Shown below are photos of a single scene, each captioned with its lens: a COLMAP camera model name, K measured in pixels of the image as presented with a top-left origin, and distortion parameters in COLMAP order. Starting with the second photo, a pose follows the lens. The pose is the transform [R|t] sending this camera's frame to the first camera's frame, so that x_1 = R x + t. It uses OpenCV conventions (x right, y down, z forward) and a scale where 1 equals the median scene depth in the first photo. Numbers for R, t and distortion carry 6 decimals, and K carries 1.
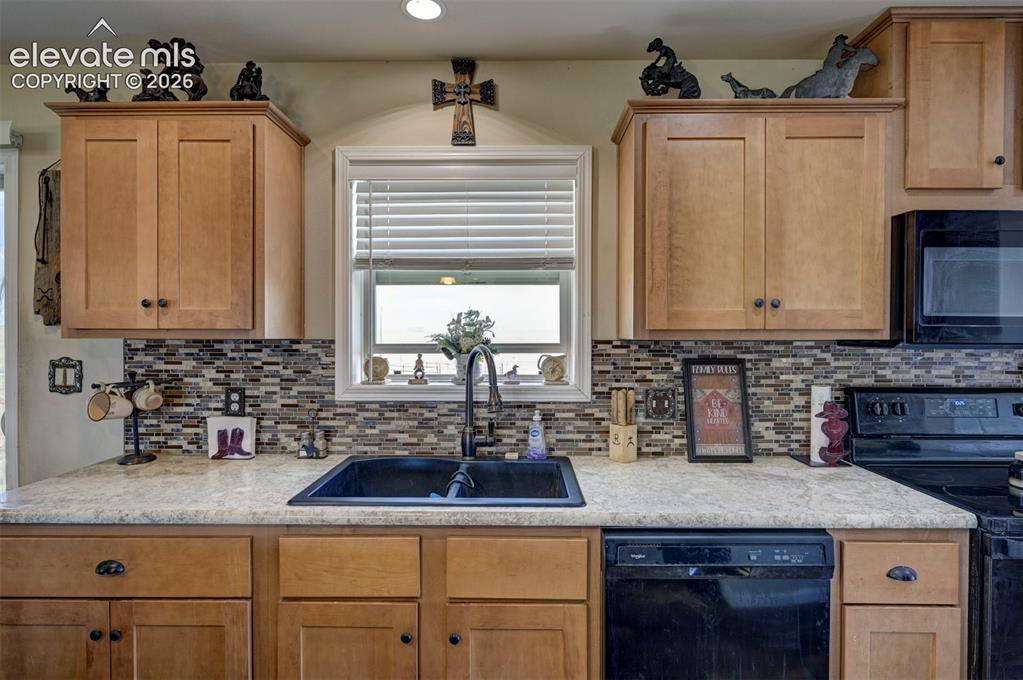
lens RADIAL K [[531.9, 0, 513.9], [0, 531.9, 333.6], [0, 0, 1]] dist [-0.001325, -0.000625]
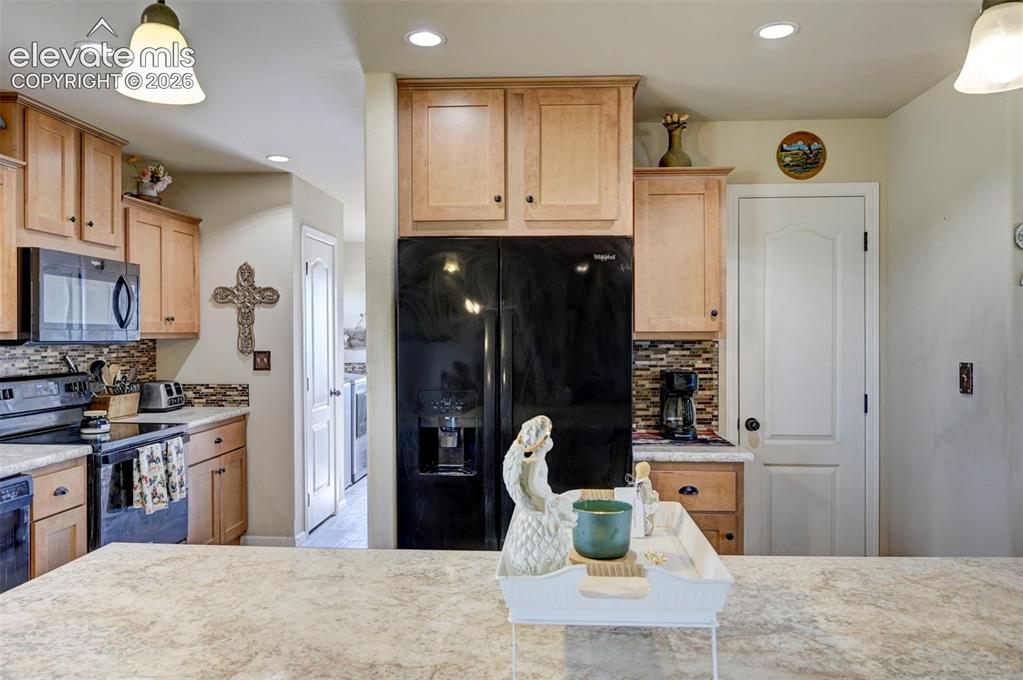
lens RADIAL K [[697.2, 0, 512.0], [0, 697.2, 336.5], [0, 0, 1]] dist [0.000444, 0.000103]
pose [[0.040939, -0.006608, 0.999140, -1.002877], [0.010792, 0.999923, 0.006171, 0.006750], [-0.999103, 0.010530, 0.041007, -0.316218]]
